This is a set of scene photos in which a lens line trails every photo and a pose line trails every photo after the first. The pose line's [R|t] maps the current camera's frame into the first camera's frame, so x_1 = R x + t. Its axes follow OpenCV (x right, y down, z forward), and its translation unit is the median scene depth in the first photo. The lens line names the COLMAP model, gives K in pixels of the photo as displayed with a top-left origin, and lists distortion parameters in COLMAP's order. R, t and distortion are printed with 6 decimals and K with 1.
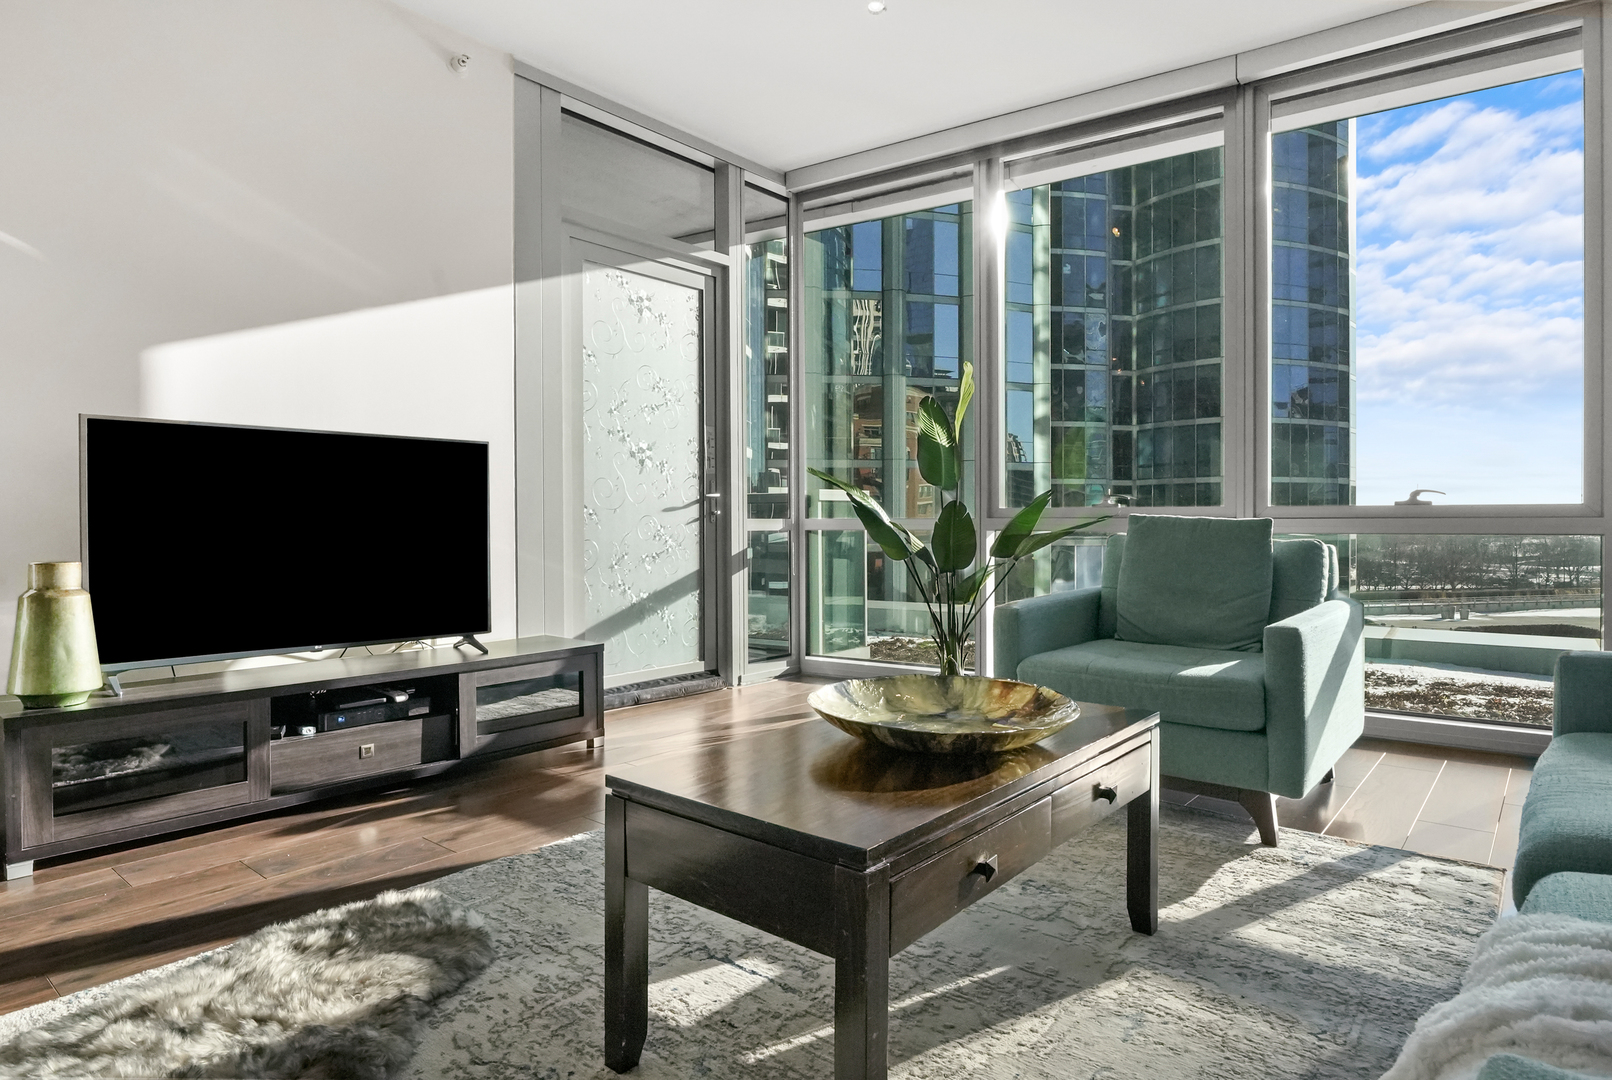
lens RADIAL K [[913.1, 0, 789.5], [0, 913.1, 530.3], [0, 0, 1]] dist [-0.009430, -0.002497]
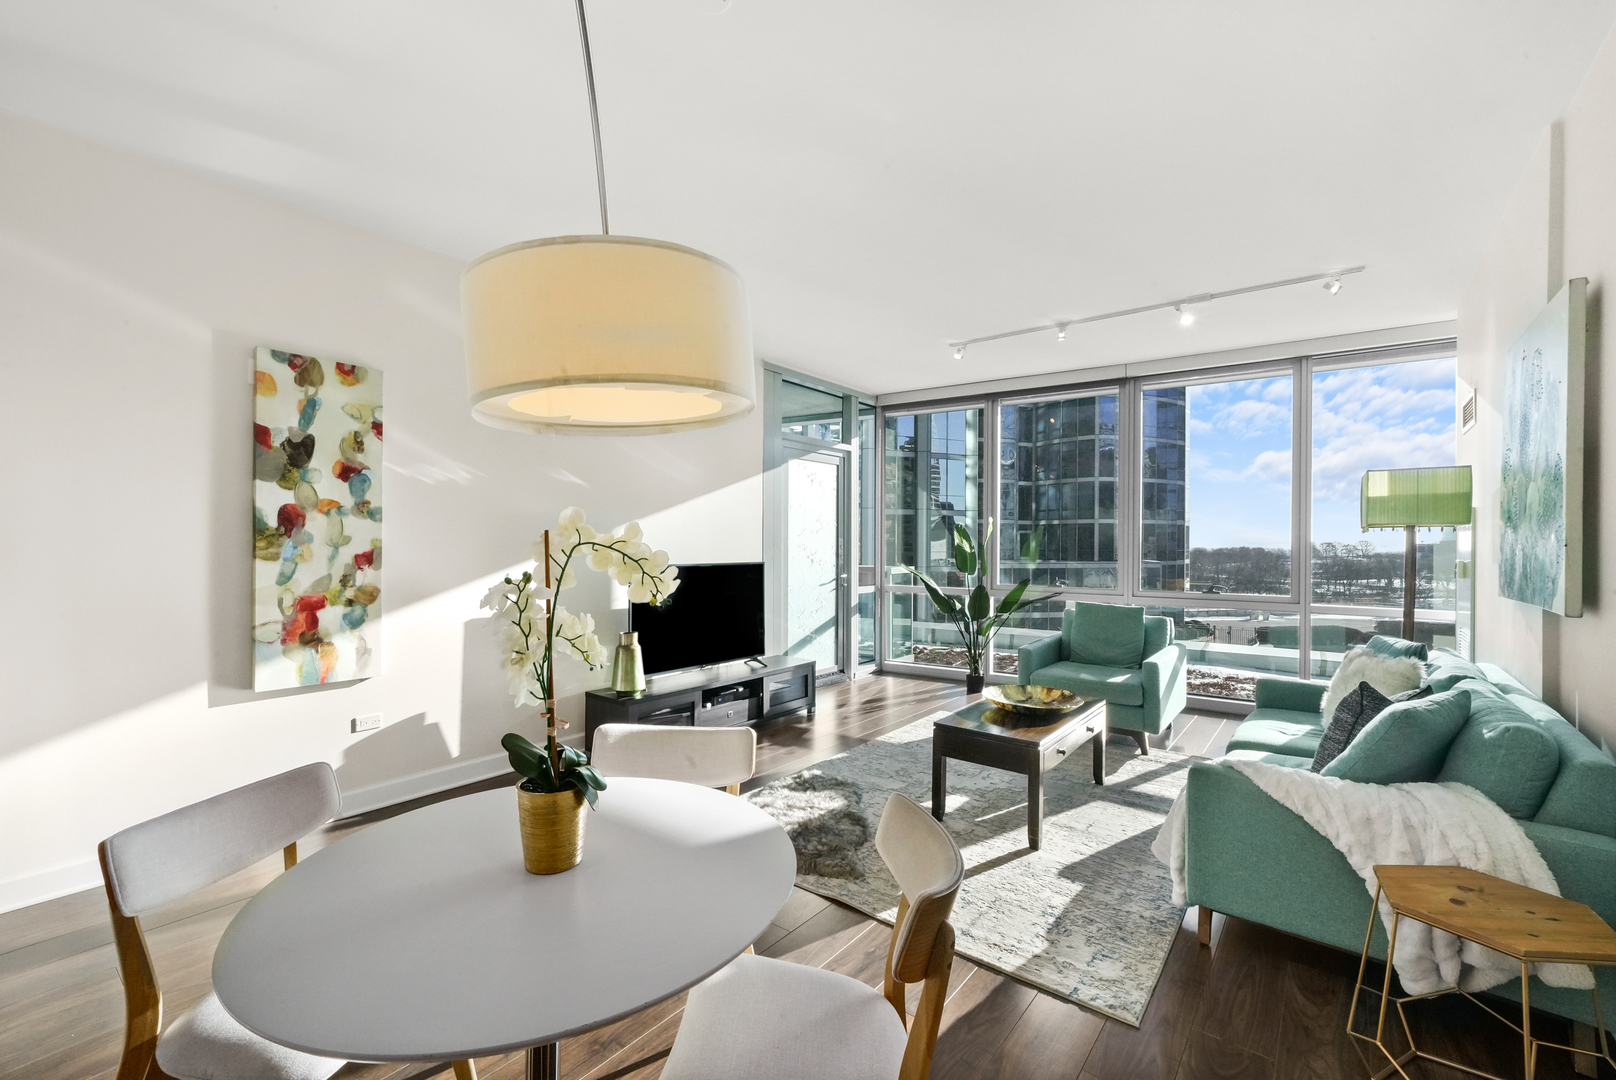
lens RADIAL K [[683.2, 0, 797.8], [0, 683.2, 542.2], [0, 0, 1]] dist [0.004860, 0.000093]
pose [[0.999290, 0.008553, 0.036691, -0.327034], [-0.008250, 0.999931, -0.008398, -0.134834], [-0.036760, 0.008089, 0.999291, -0.551483]]
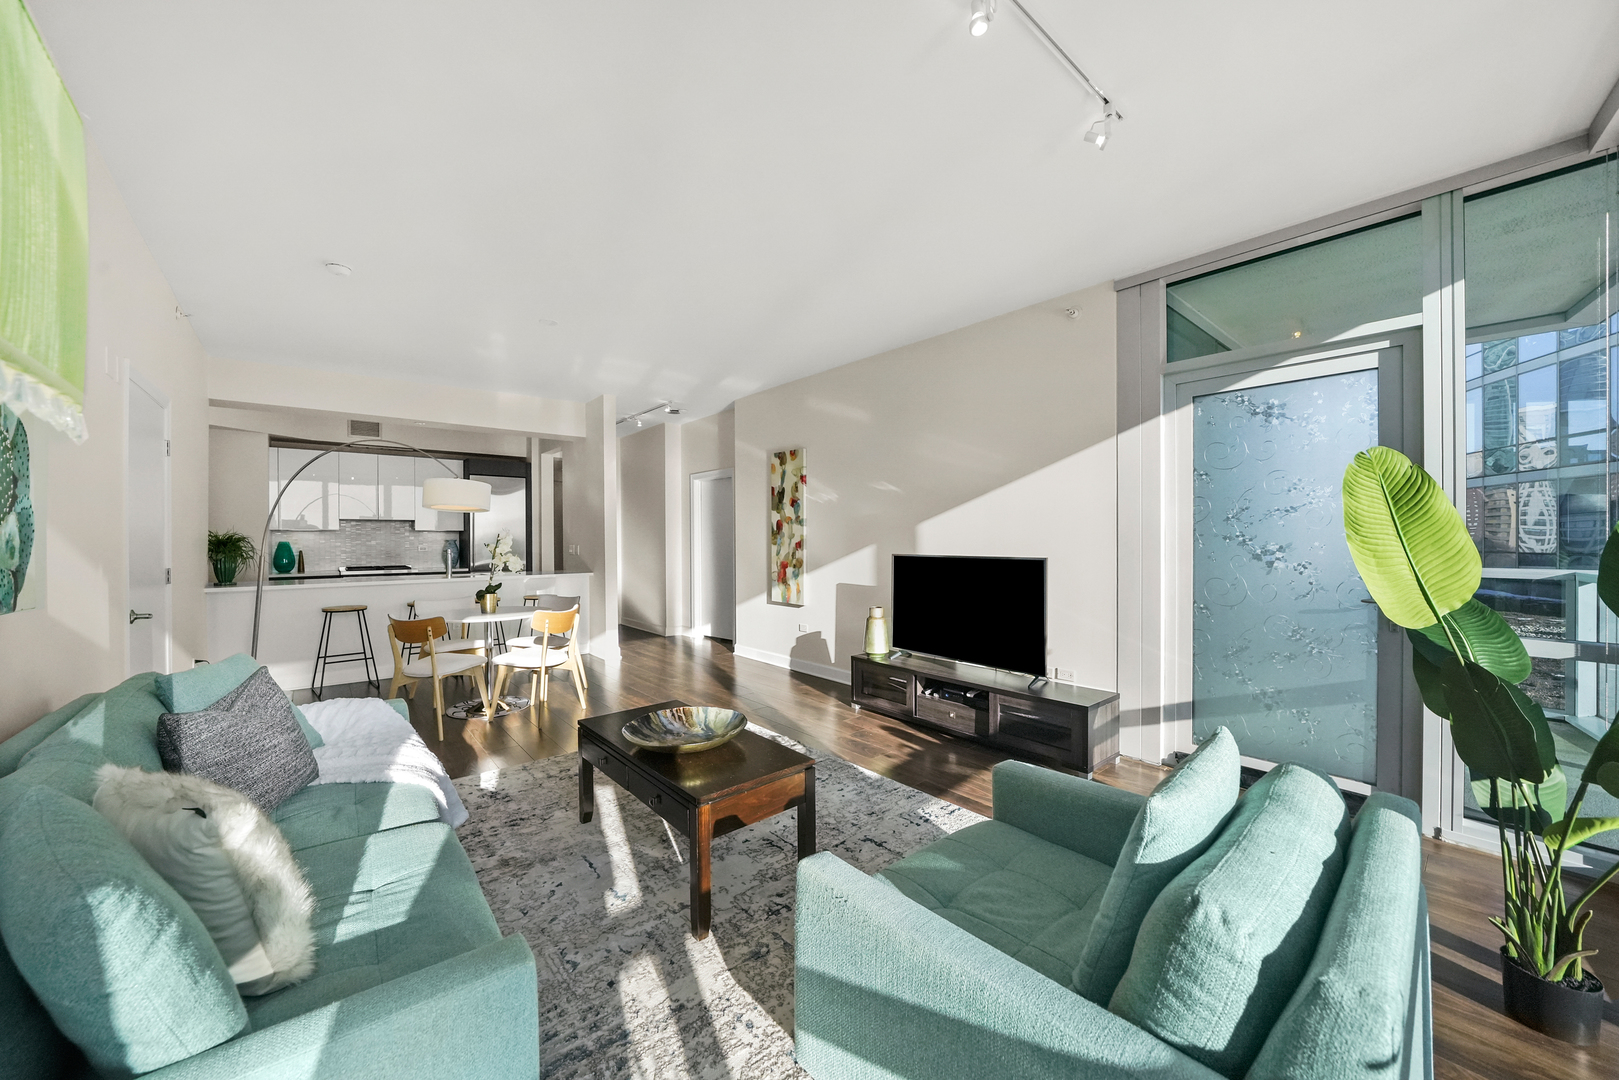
lens RADIAL K [[586.9, 0, 808.6], [0, 586.9, 541.8], [0, 0, 1]] dist [-0.015977, 0.000188]
pose [[-0.154064, 0.010516, -0.988005, 0.784030], [-0.003596, 0.999931, 0.011203, -0.142376], [0.988054, 0.005279, -0.154015, 0.785584]]
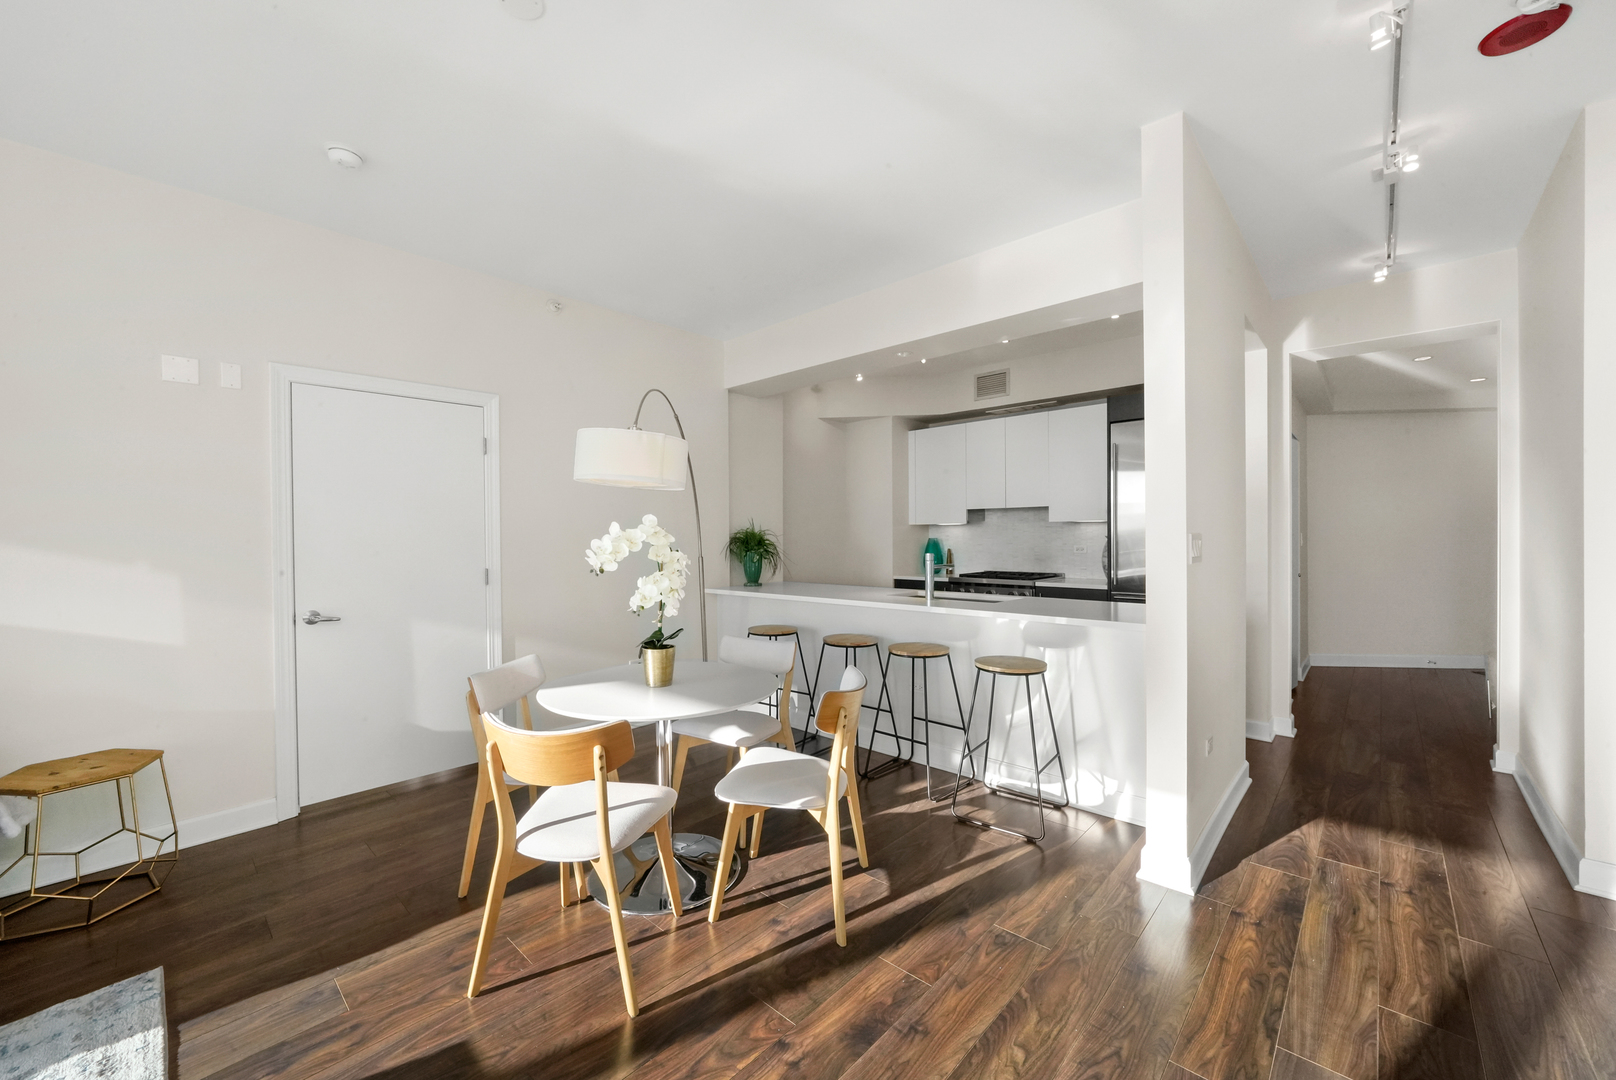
lens RADIAL K [[630.8, 0, 801.6], [0, 630.8, 544.3], [0, 0, 1]] dist [-0.017600, 0.005510]
pose [[-0.999107, 0.011815, 0.040561, -0.645770], [0.012599, 0.999737, 0.019139, -0.136566], [-0.040324, 0.019633, -0.998994, 0.574139]]
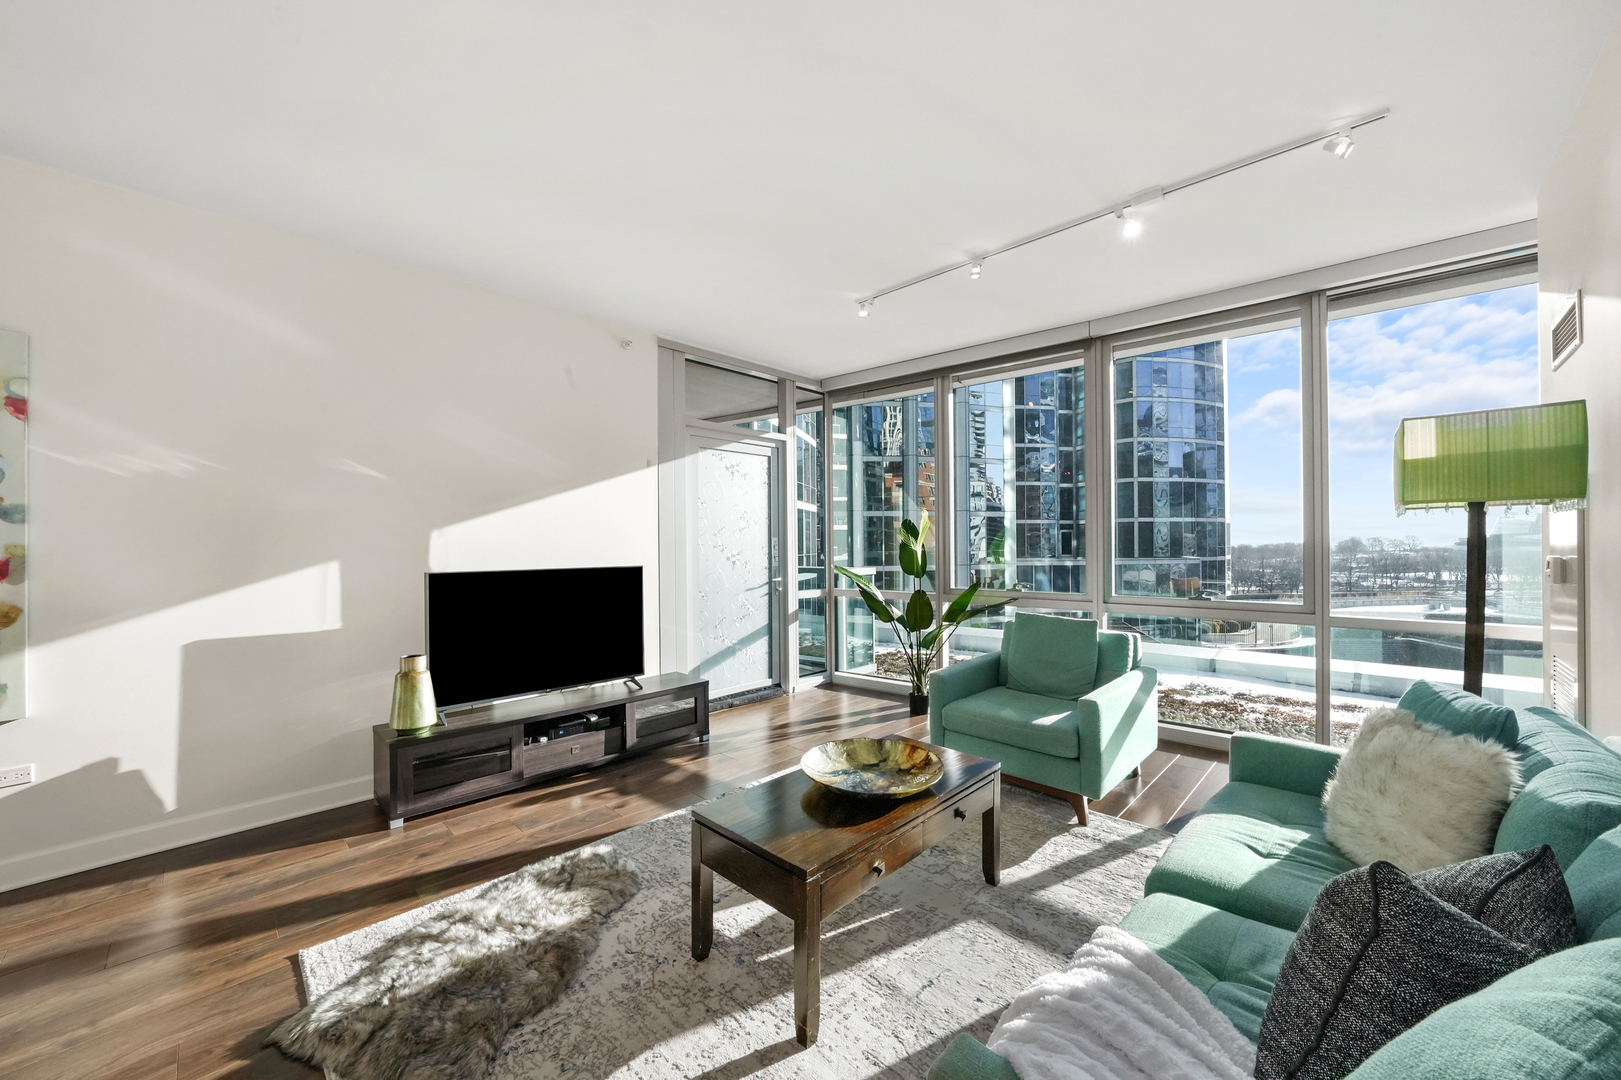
lens RADIAL K [[600.3, 0, 803.1], [0, 600.3, 542.6], [0, 0, 1]] dist [-0.011410, 0.000046]
pose [[0.997480, -0.003901, -0.070847, 0.060627], [0.003181, 0.999942, -0.010270, -0.134787], [0.070883, 0.010019, 0.997434, -0.130287]]
